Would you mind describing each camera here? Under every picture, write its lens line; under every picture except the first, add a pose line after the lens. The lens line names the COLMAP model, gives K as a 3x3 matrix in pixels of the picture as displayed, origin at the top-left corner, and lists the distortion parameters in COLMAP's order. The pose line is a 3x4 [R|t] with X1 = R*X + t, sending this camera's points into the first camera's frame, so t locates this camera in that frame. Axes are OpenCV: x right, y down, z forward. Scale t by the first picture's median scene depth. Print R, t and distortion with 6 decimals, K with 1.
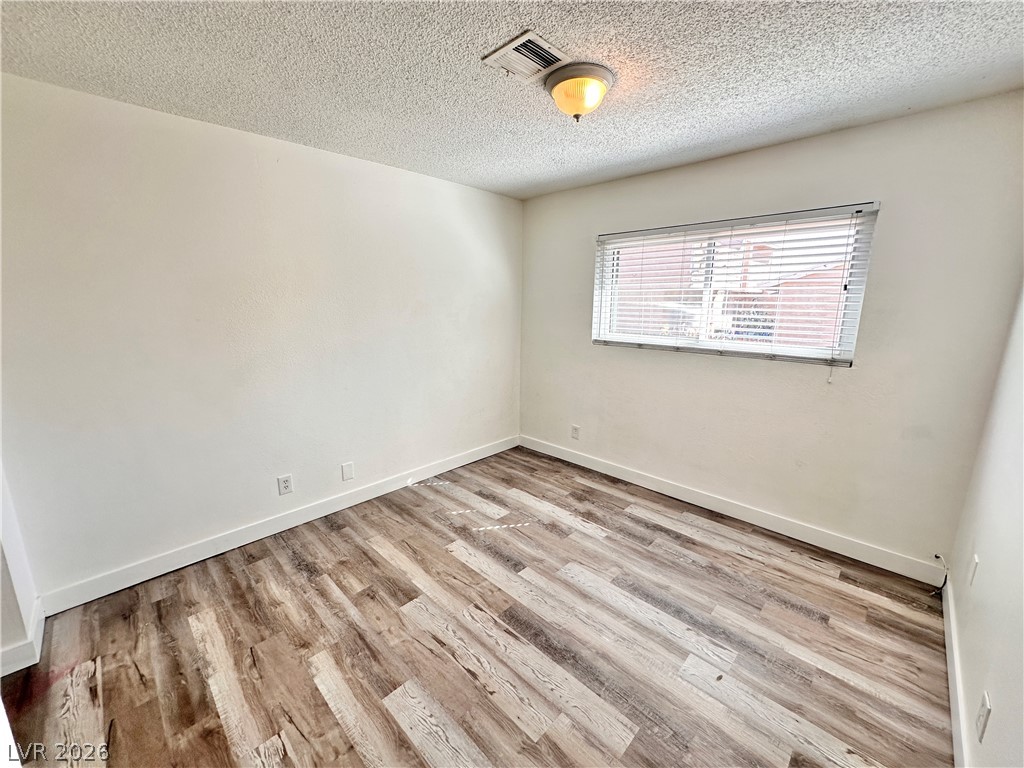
lens RADIAL K [[410.0, 0, 510.4], [0, 410.0, 390.3], [0, 0, 1]] dist [-0.001816, 0.000930]
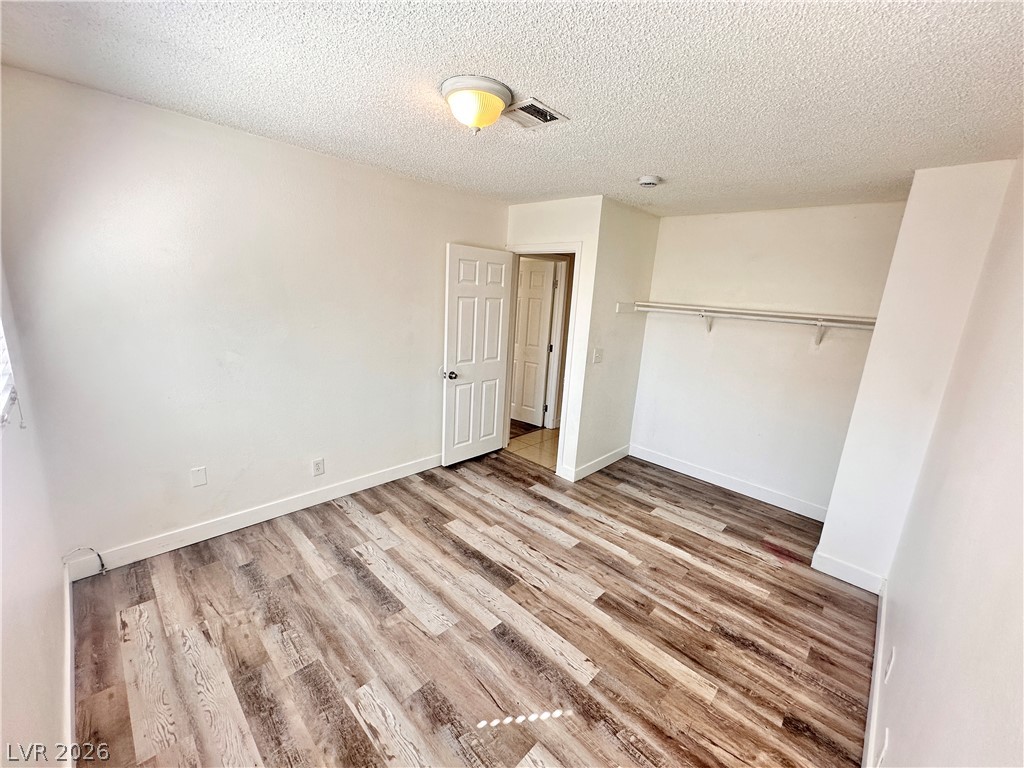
lens RADIAL K [[410.0, 0, 512.8], [0, 410.0, 383.7], [0, 0, 1]] dist [-0.001816, 0.000930]
pose [[-0.997530, -0.063411, -0.030210, 0.056649], [-0.070239, 0.900360, 0.429440, -0.439313], [-0.000032, 0.430502, -0.902590, 1.670063]]
